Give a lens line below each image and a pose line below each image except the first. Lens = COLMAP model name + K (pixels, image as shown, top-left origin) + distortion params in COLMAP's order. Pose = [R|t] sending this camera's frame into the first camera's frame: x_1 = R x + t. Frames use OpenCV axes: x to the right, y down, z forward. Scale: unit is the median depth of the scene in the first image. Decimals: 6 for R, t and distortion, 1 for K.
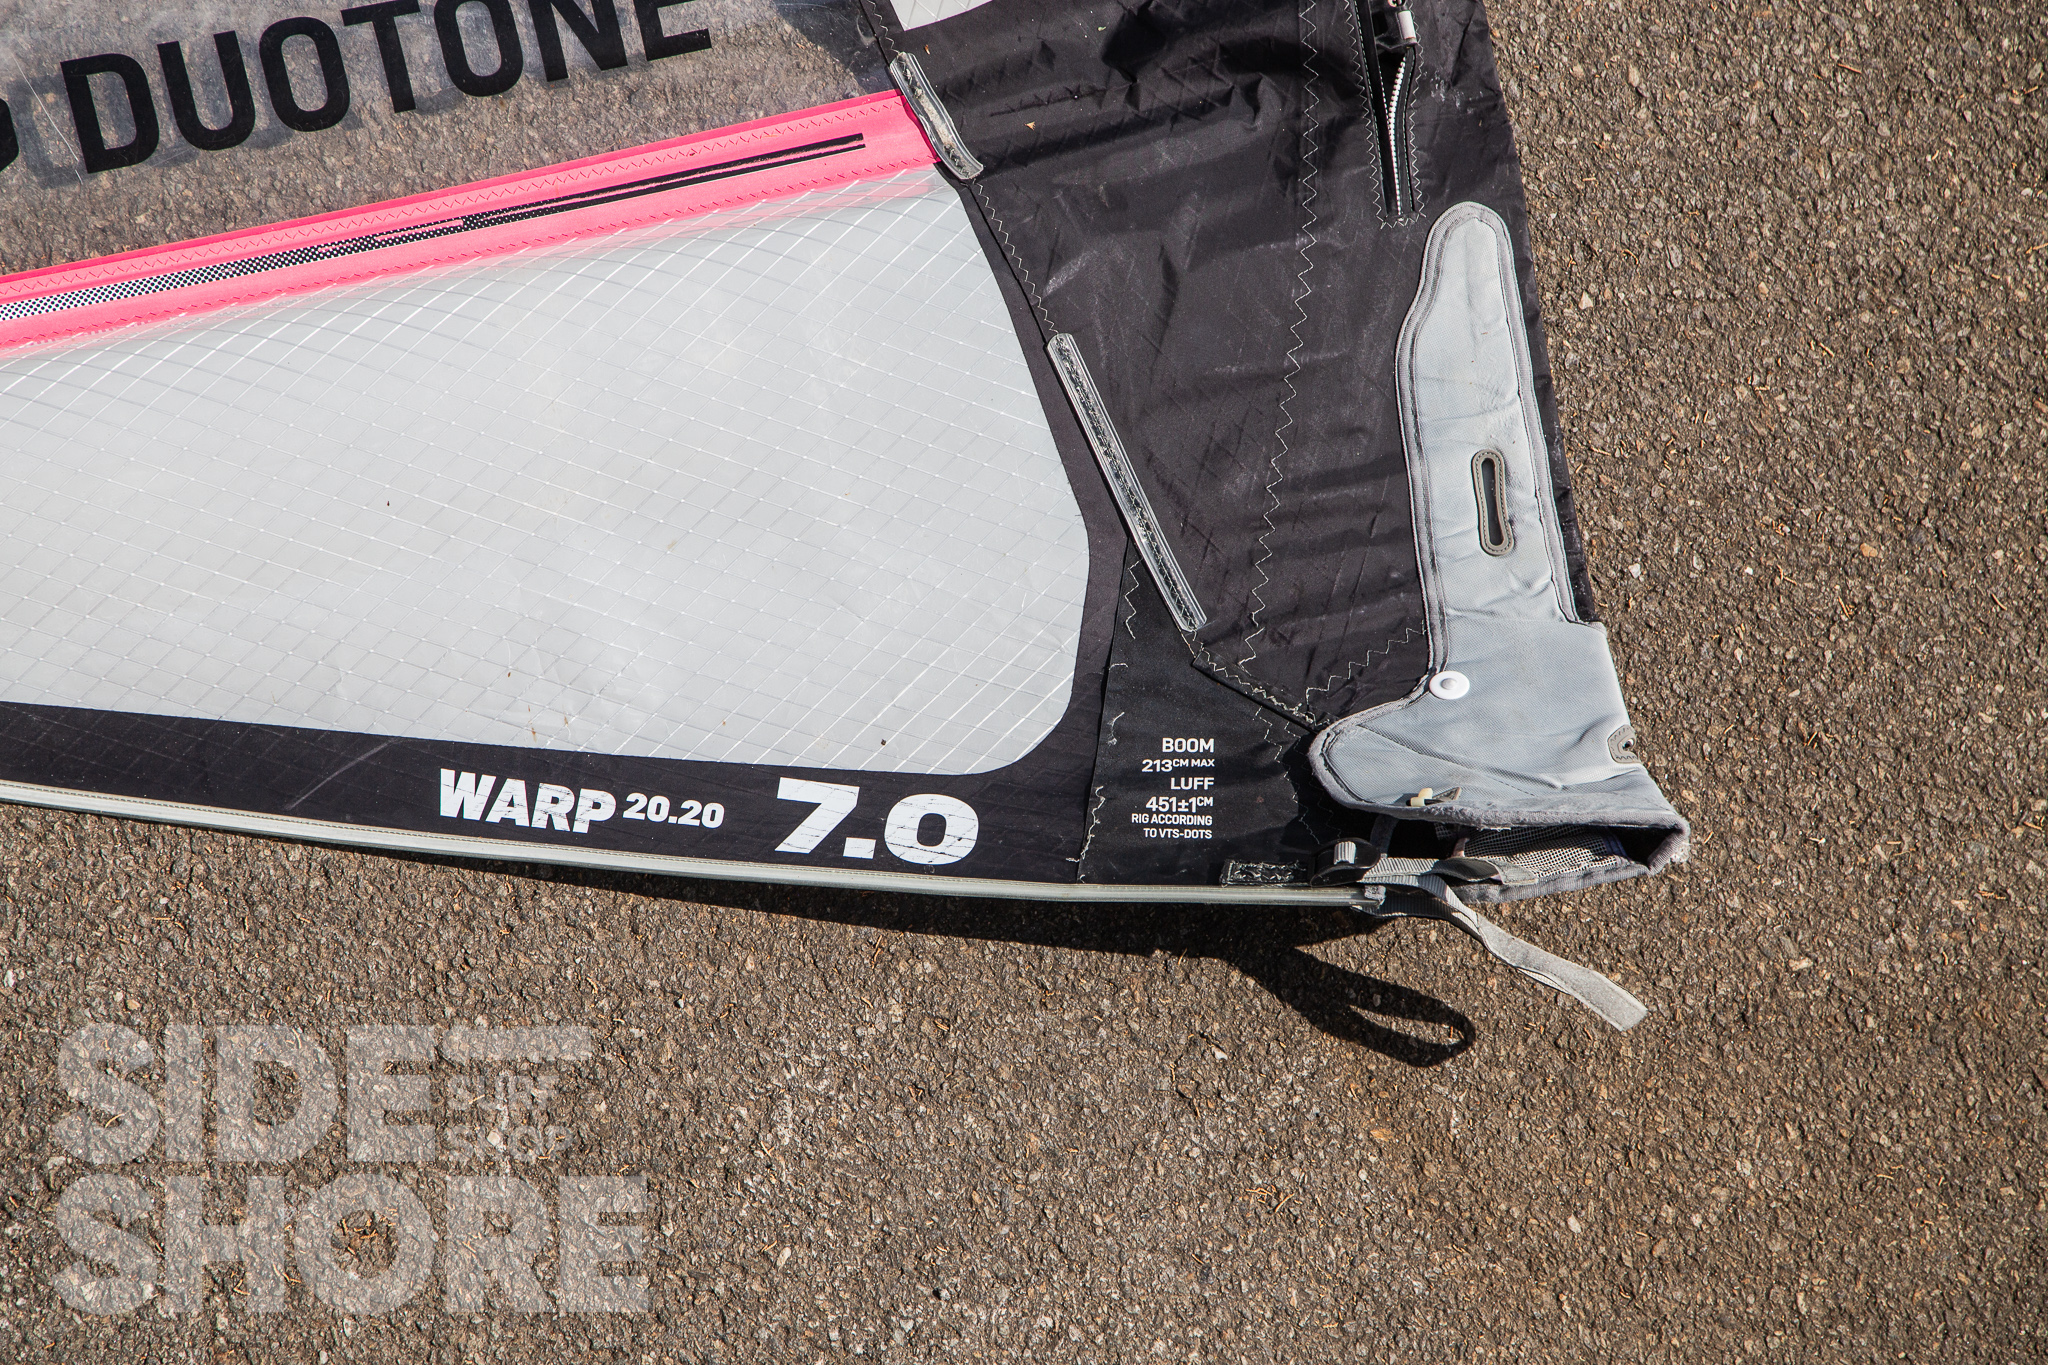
lens RADIAL K [[6229.7, 0, 1024.9], [0, 6229.7, 681.9], [0, 0, 1]] dist [0.649824, 0.000000]
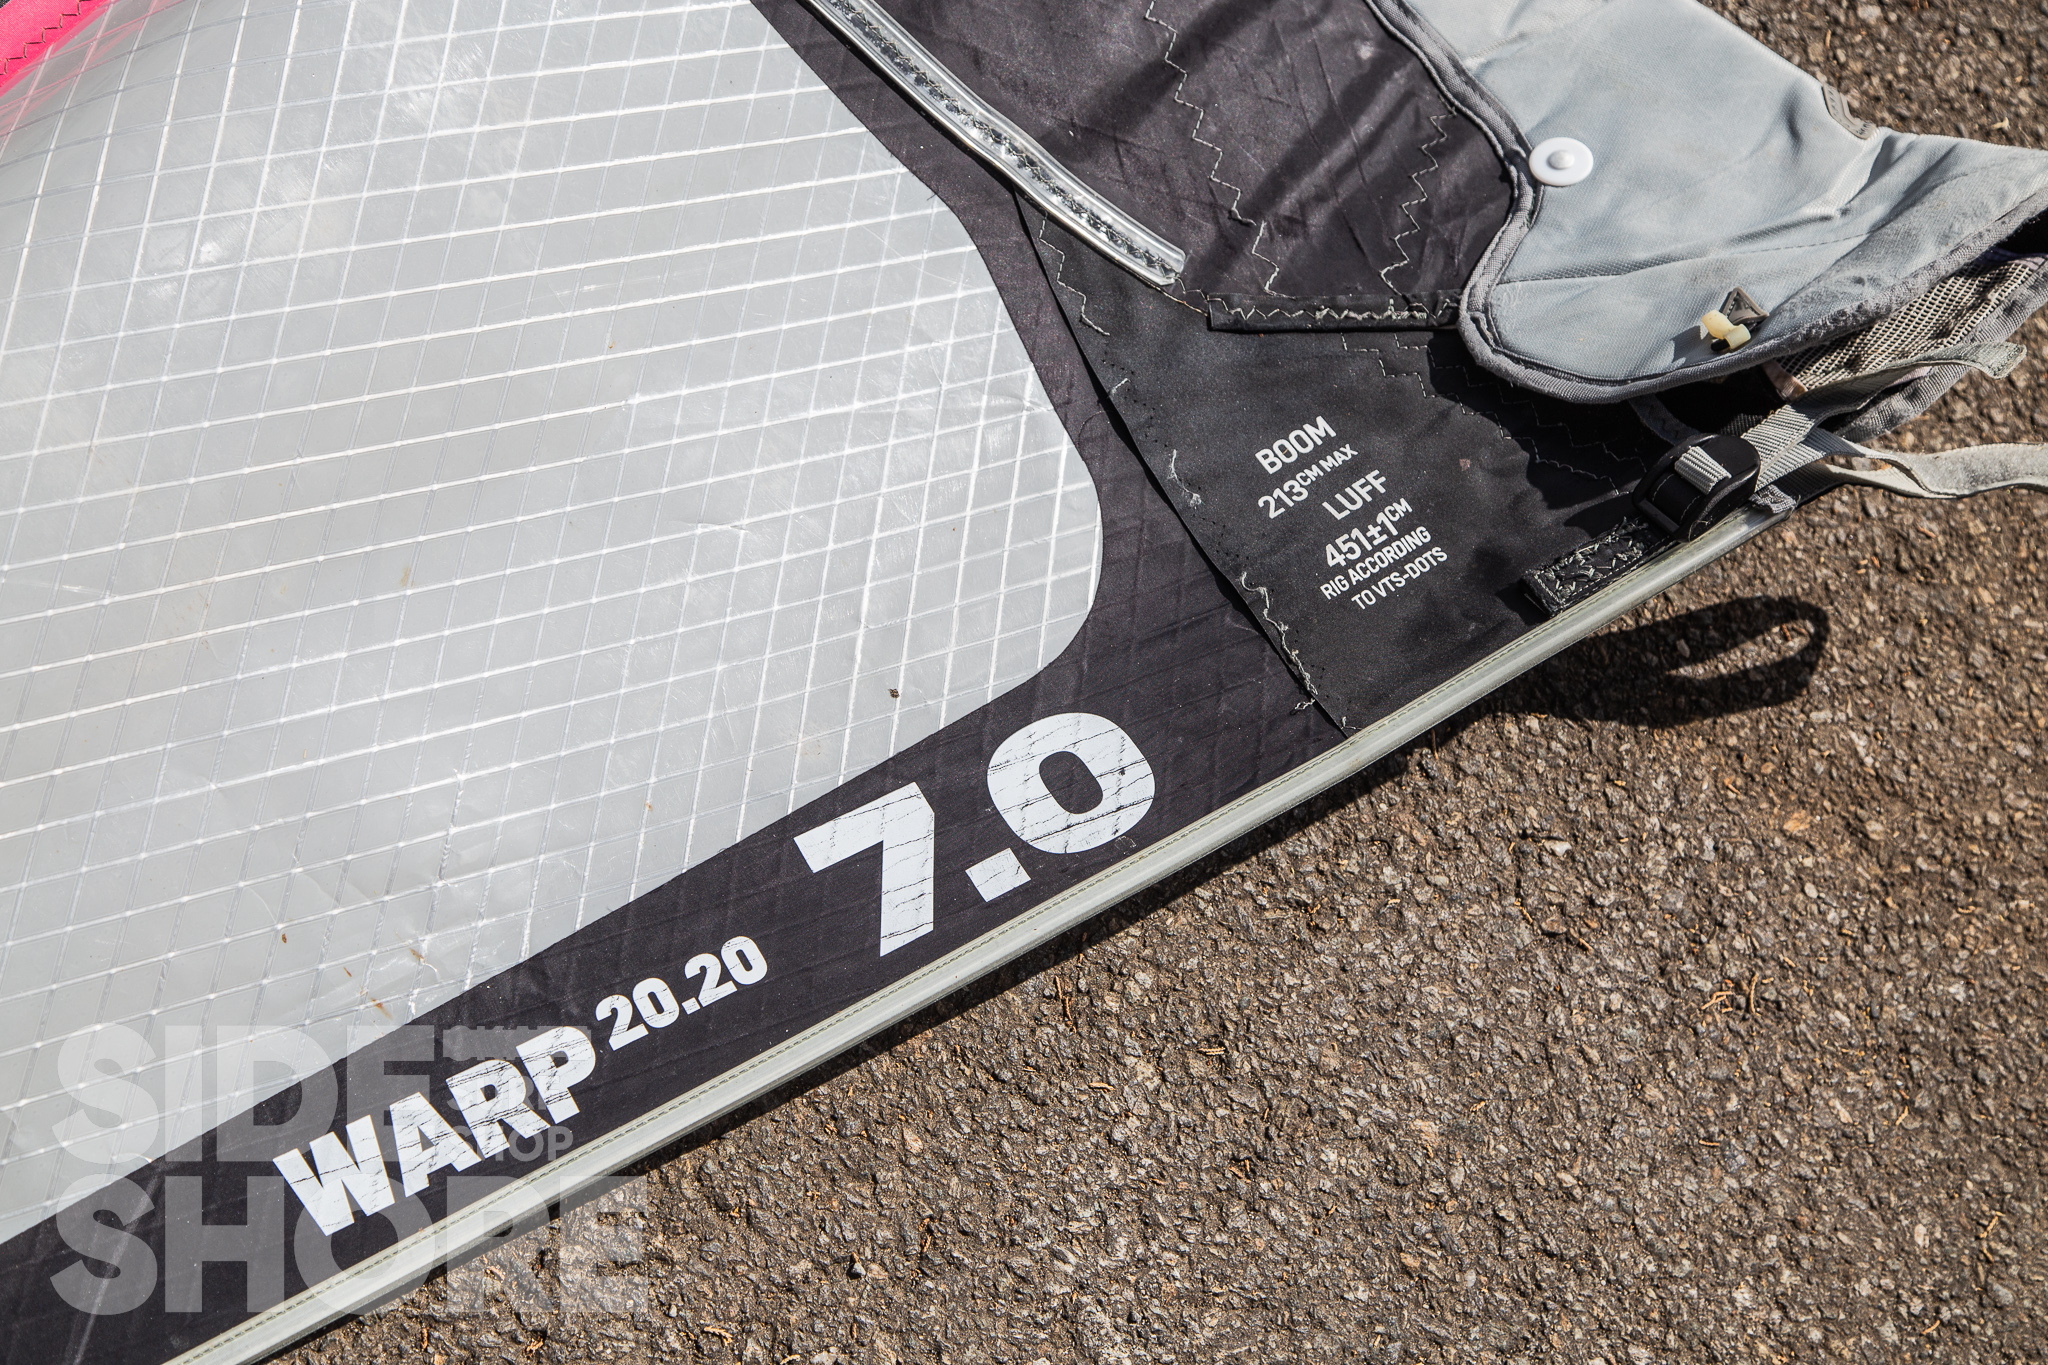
lens RADIAL K [[3374.4, 0, 1024.3], [0, 3374.4, 694.0], [0, 0, 1]] dist [0.173364, 0.000000]
pose [[0.789534, -0.507678, 0.344818, -0.122811], [0.446265, 0.860628, 0.245291, -0.062623], [-0.421289, -0.039785, 0.906053, 0.714623]]
